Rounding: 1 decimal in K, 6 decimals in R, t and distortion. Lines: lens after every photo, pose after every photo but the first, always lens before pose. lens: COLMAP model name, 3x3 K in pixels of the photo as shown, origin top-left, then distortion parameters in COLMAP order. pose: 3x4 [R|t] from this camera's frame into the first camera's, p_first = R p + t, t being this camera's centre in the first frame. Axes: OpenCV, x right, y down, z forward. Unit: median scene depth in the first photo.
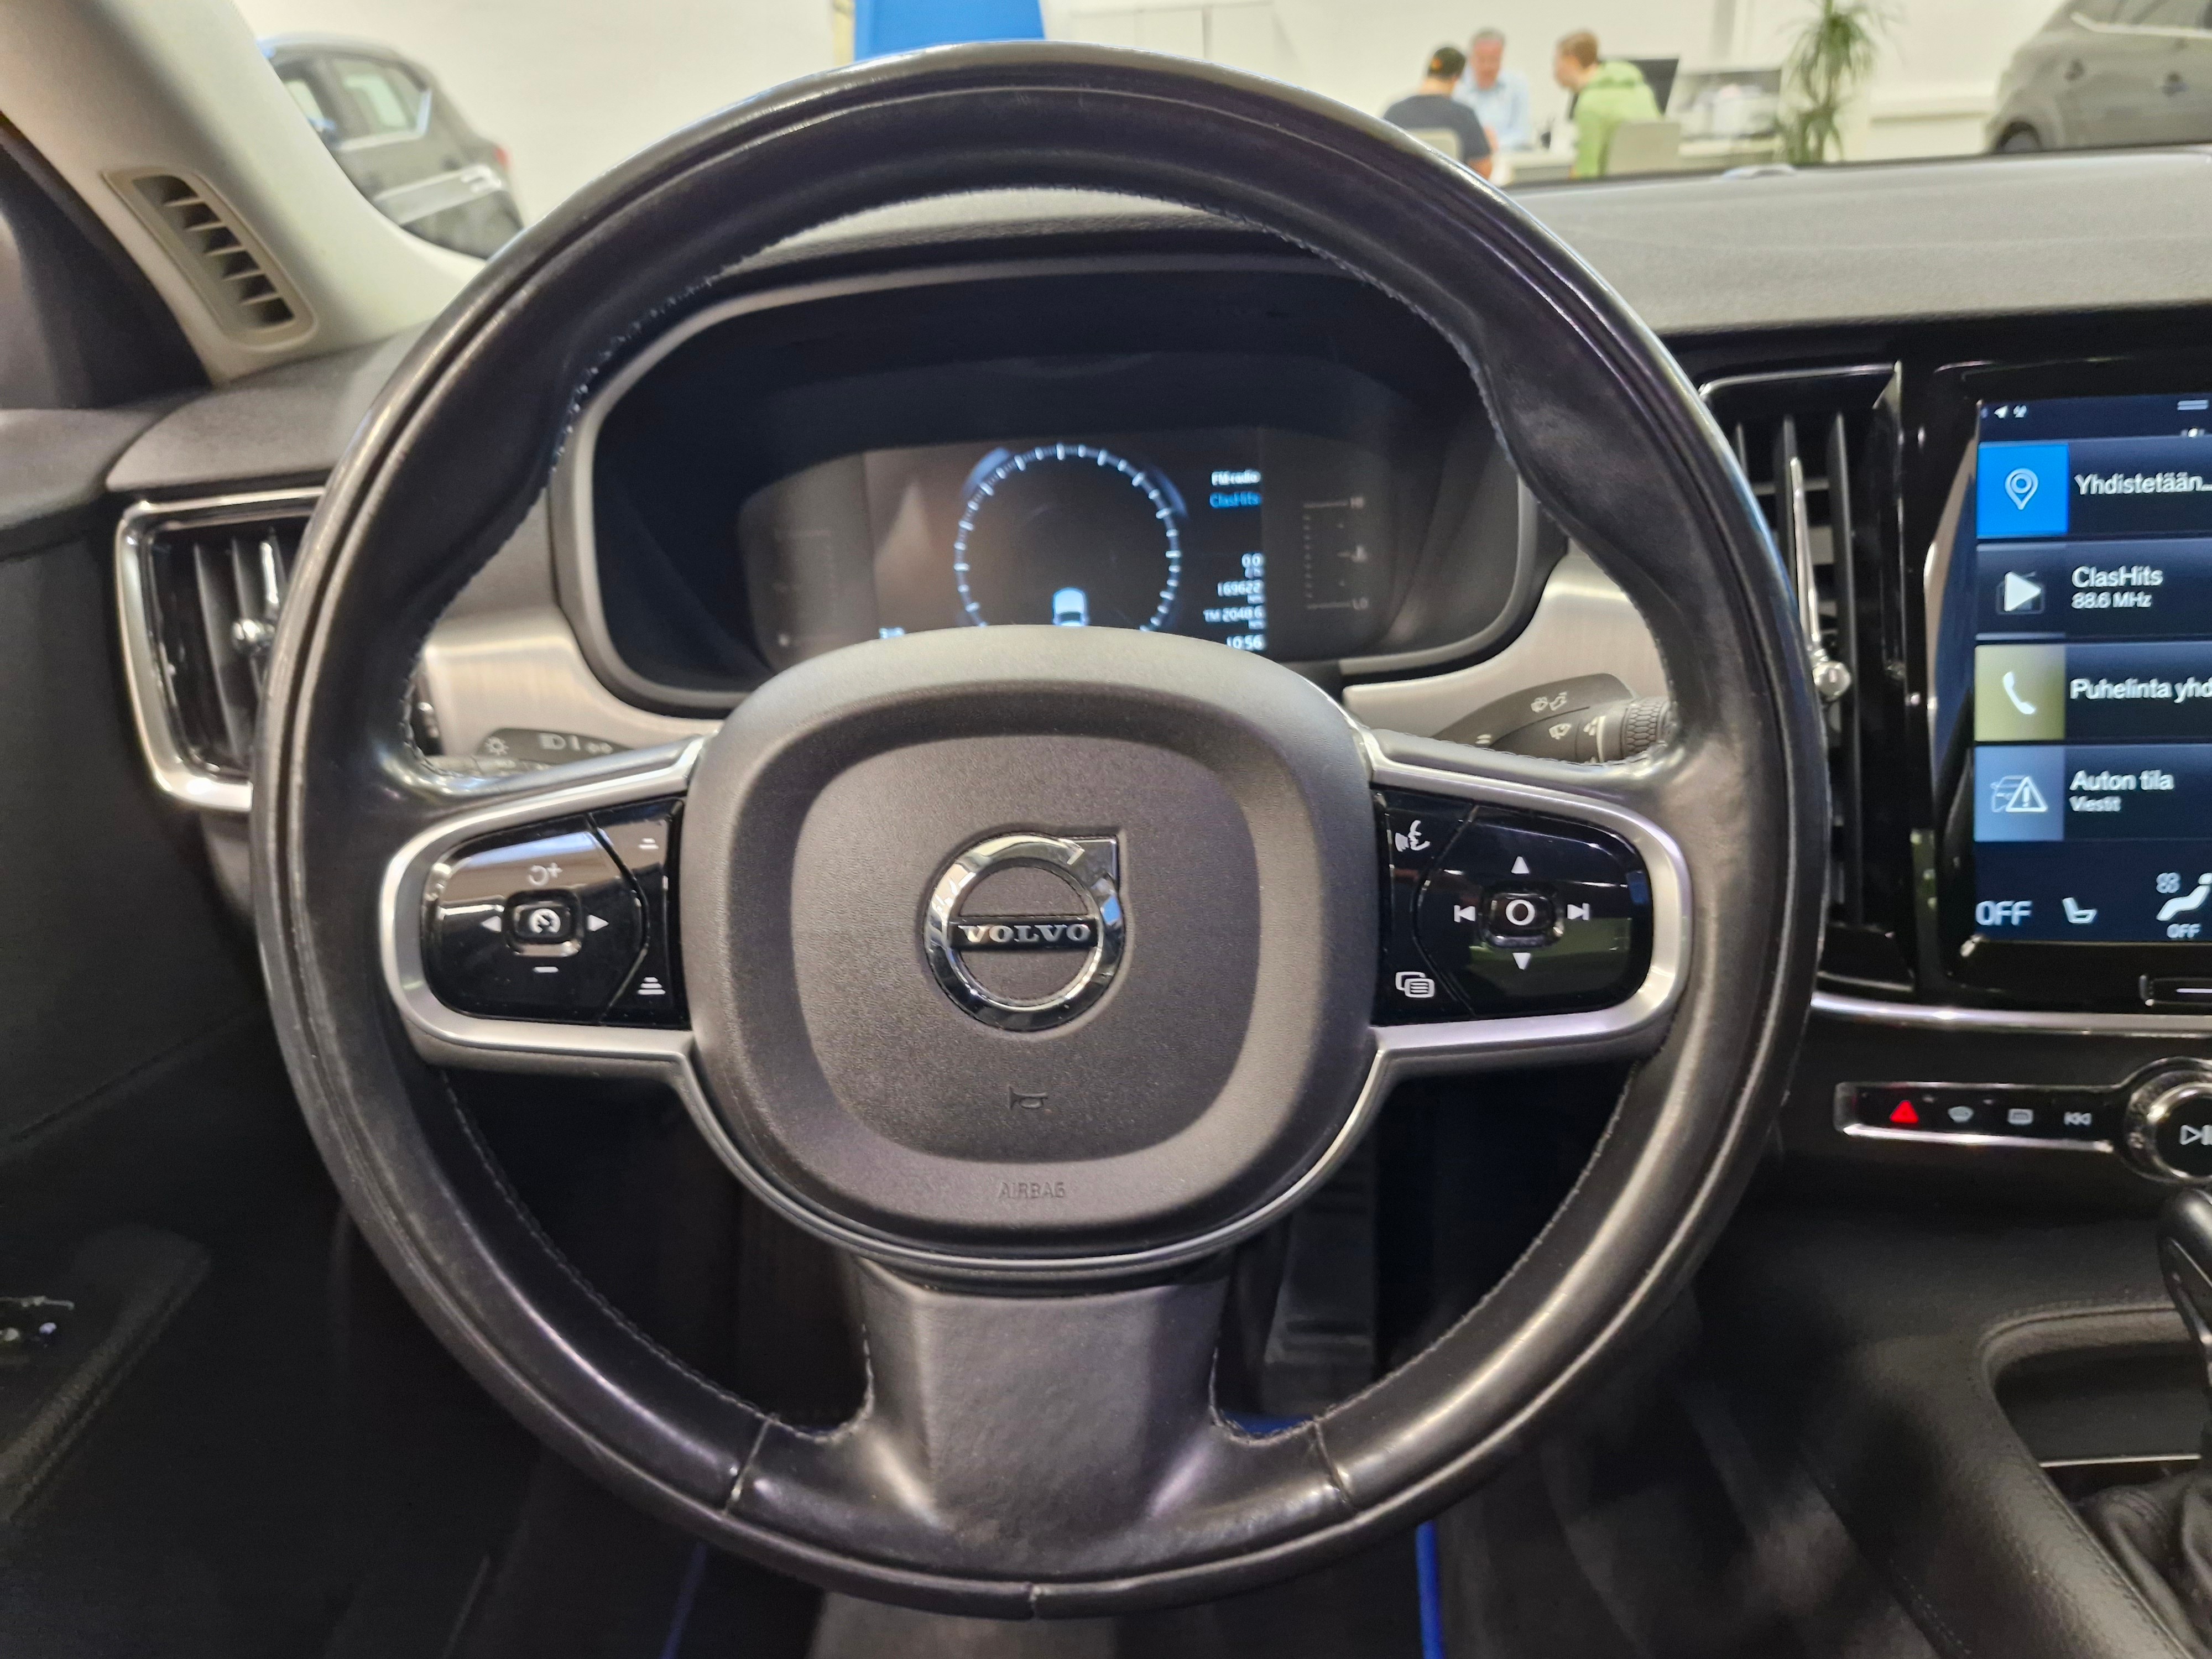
lens RADIAL K [[1559.5, 0, 1117.3], [0, 1559.5, 852.6], [0, 0, 1]] dist [0.090662, -0.124496]
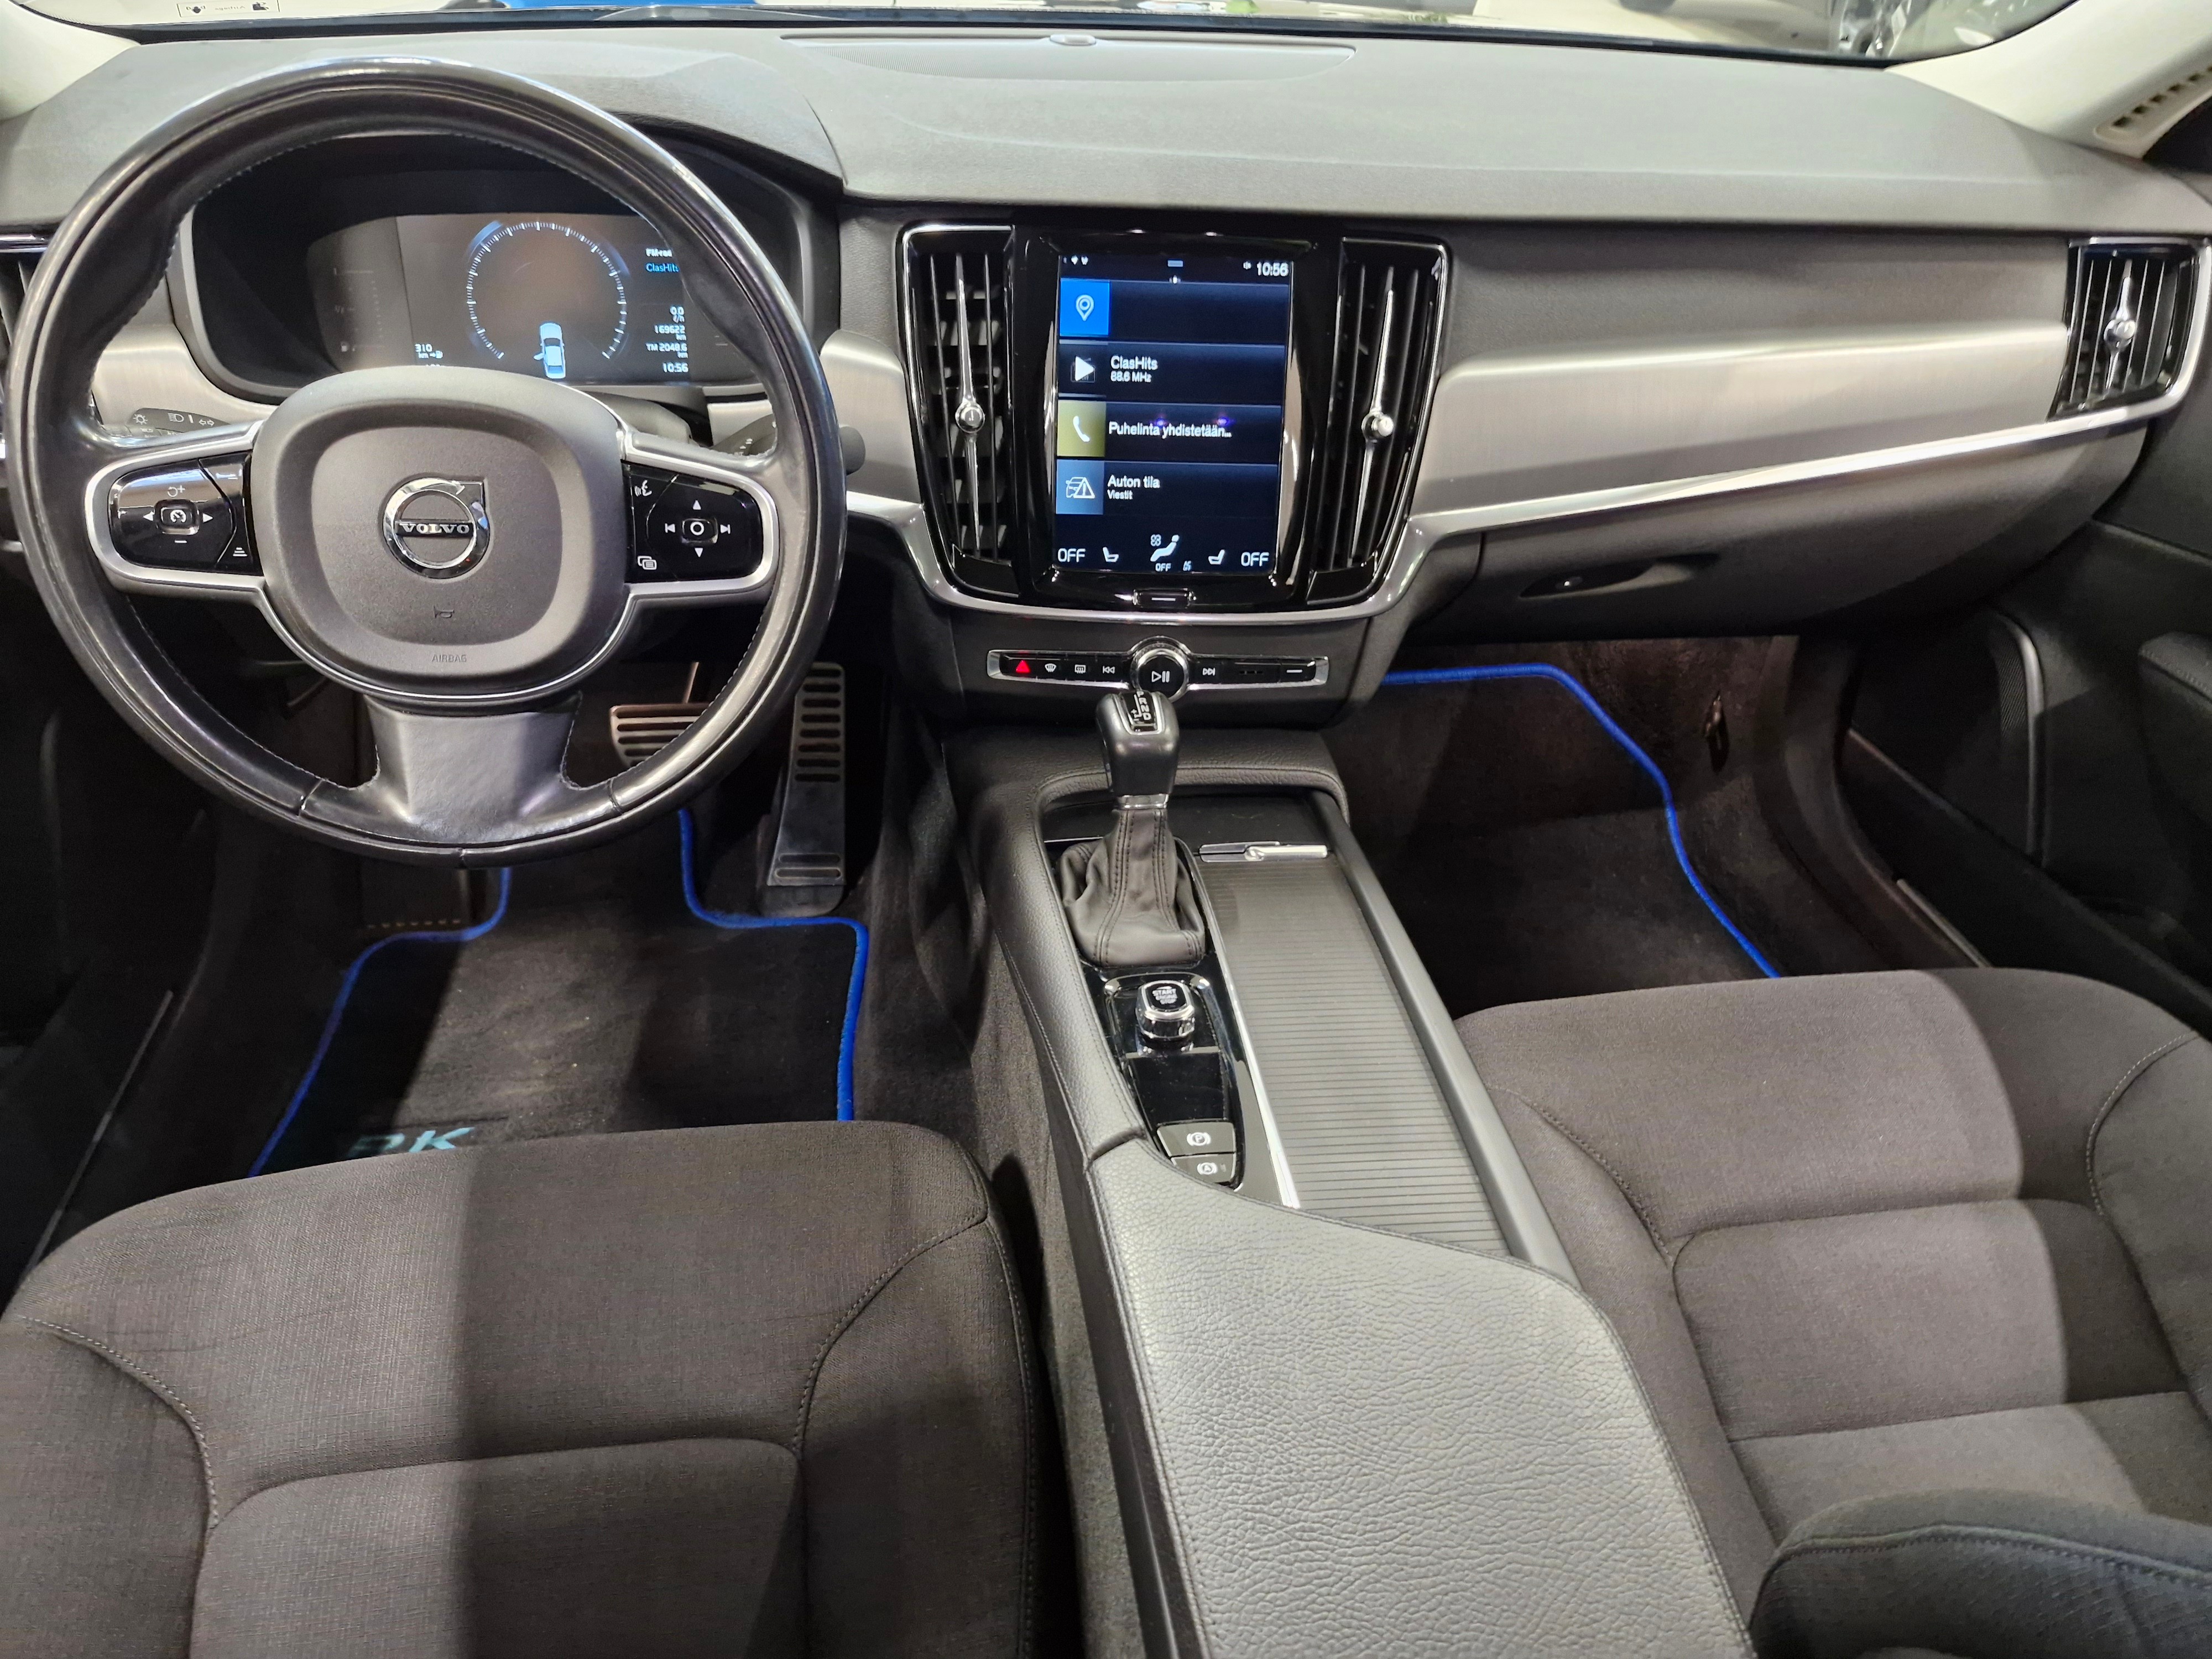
lens RADIAL K [[1559.5, 0, 1117.3], [0, 1559.5, 852.6], [0, 0, 1]] dist [0.090662, -0.124496]
pose [[0.985210, -0.003674, 0.171309, 0.394289], [-0.028558, 0.982267, 0.185302, 0.051038], [-0.168952, -0.187454, 0.967634, -1.040431]]
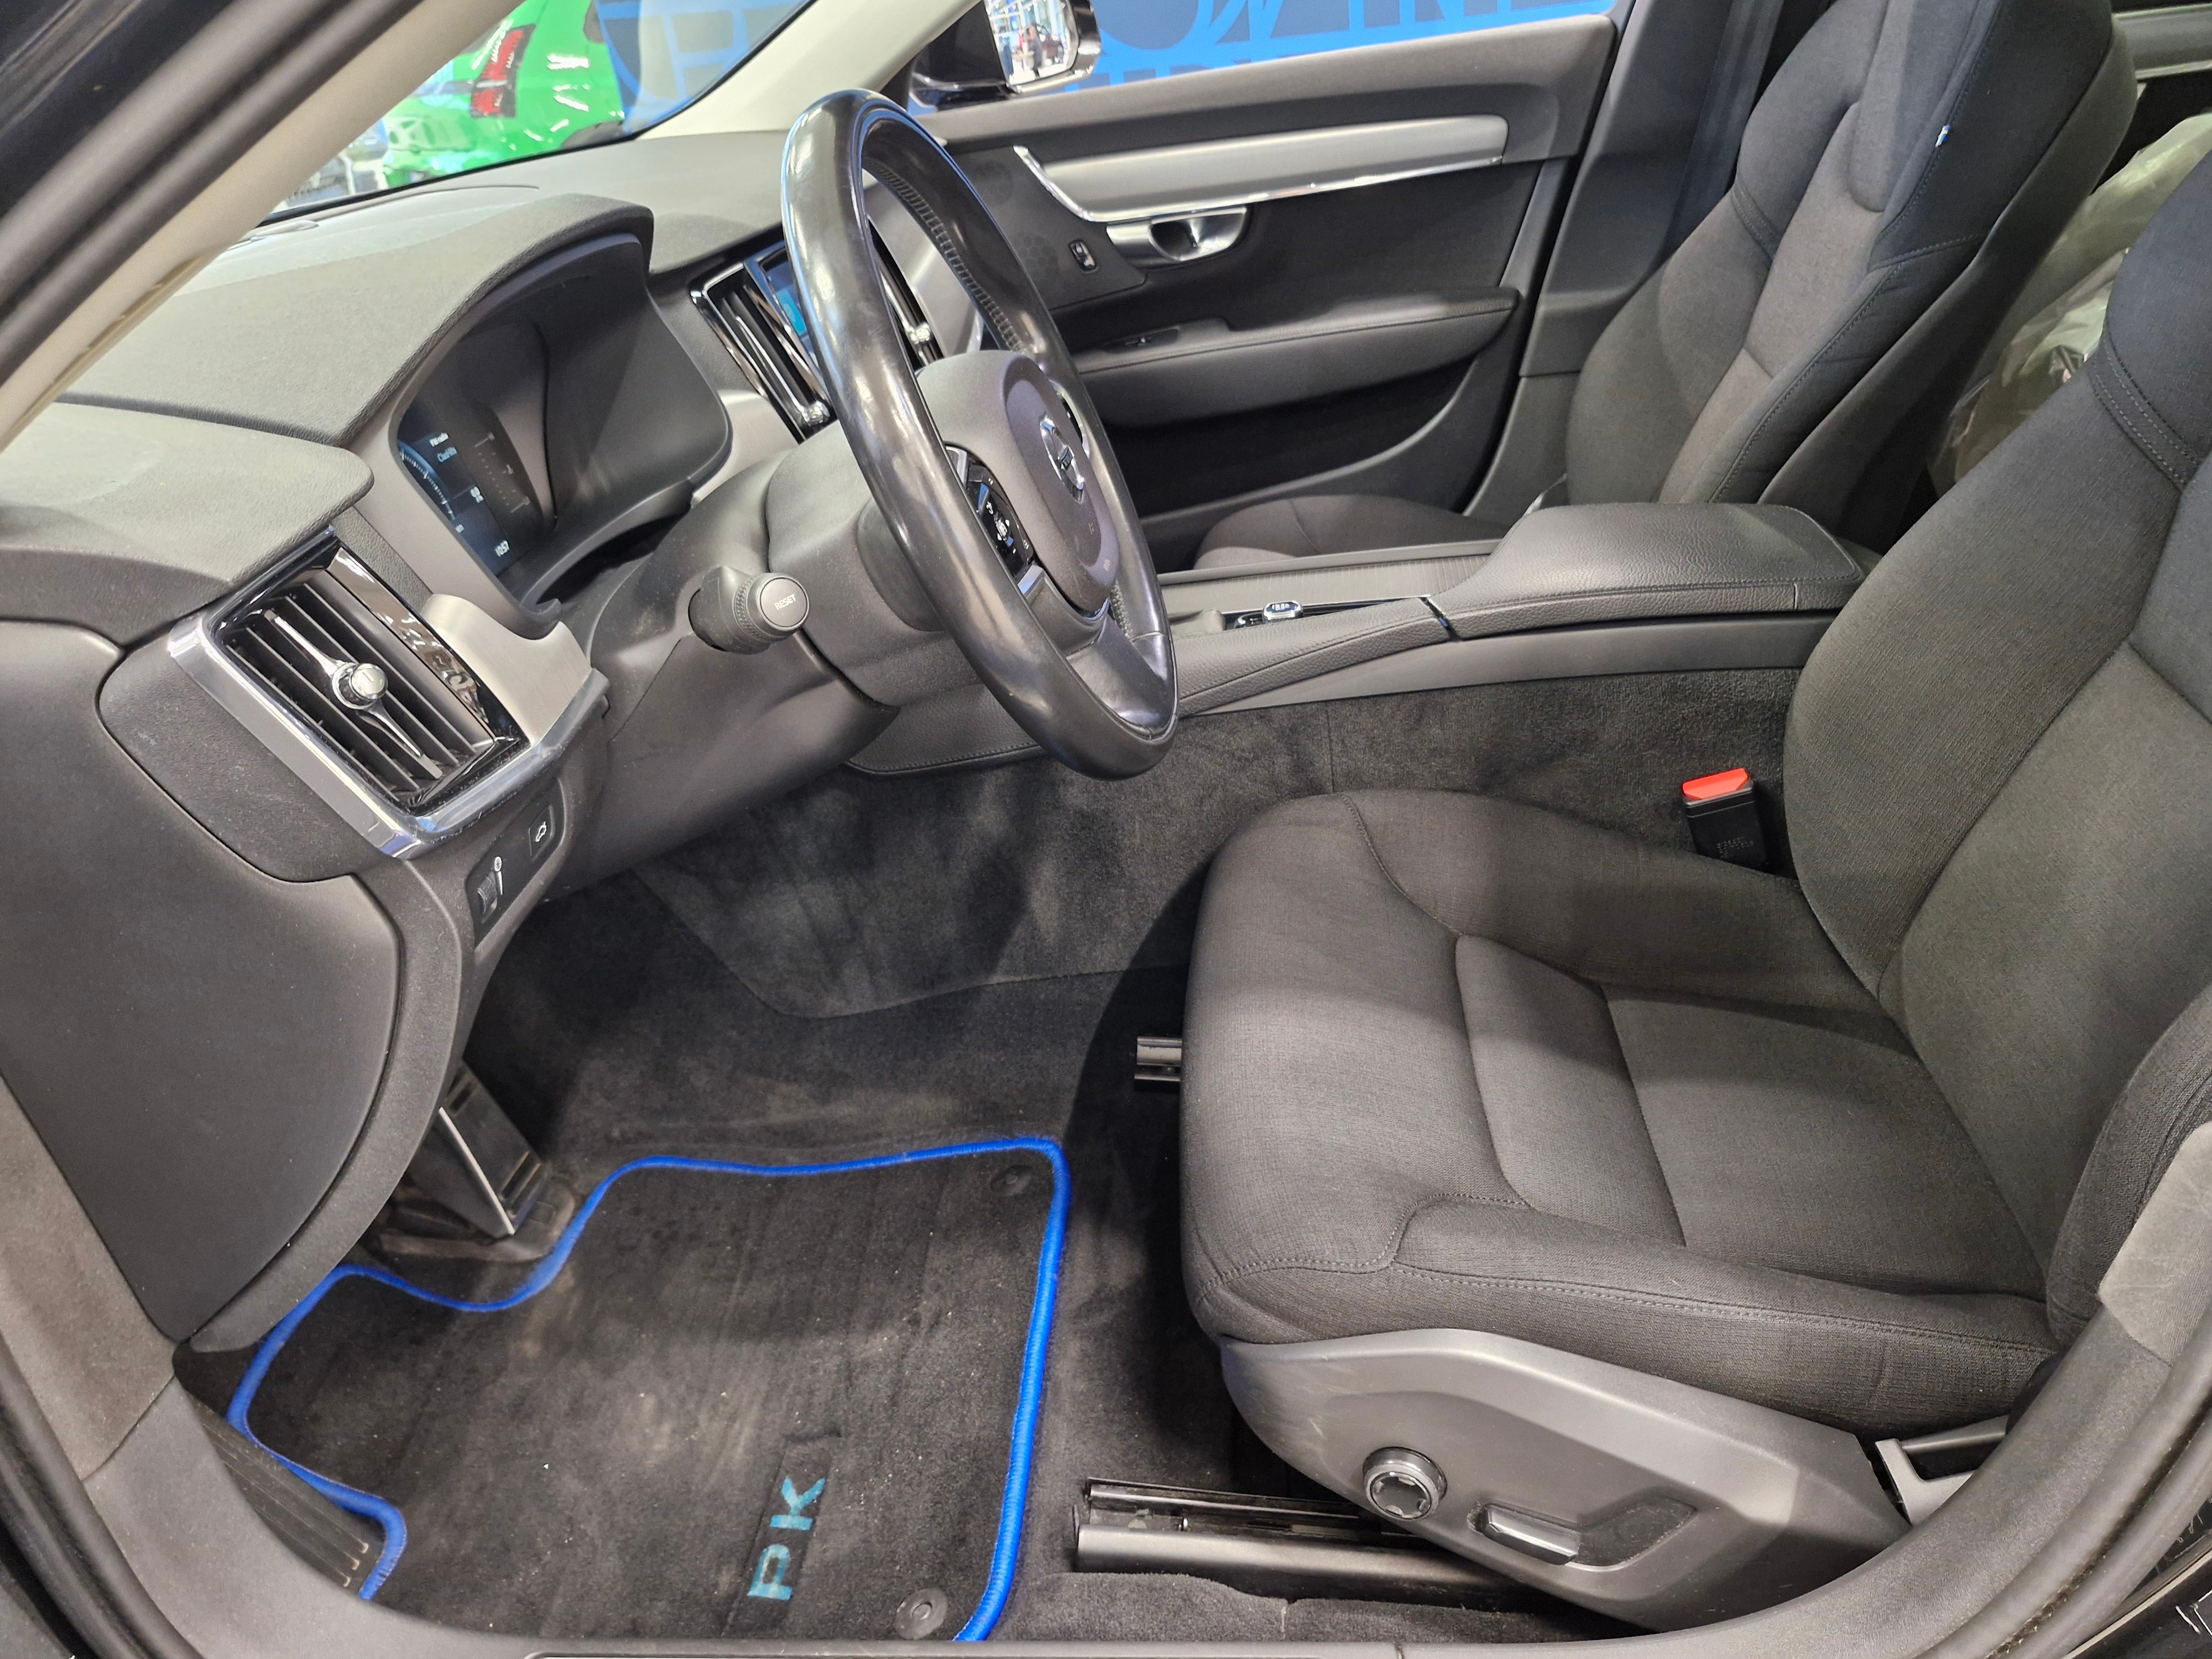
lens RADIAL K [[1559.5, 0, 1117.3], [0, 1559.5, 852.6], [0, 0, 1]] dist [0.090662, -0.124496]
pose [[0.066467, -0.437470, 0.896773, -2.093151], [0.501788, 0.791494, 0.348920, -0.229112], [-0.862433, 0.426799, 0.272125, 0.448816]]
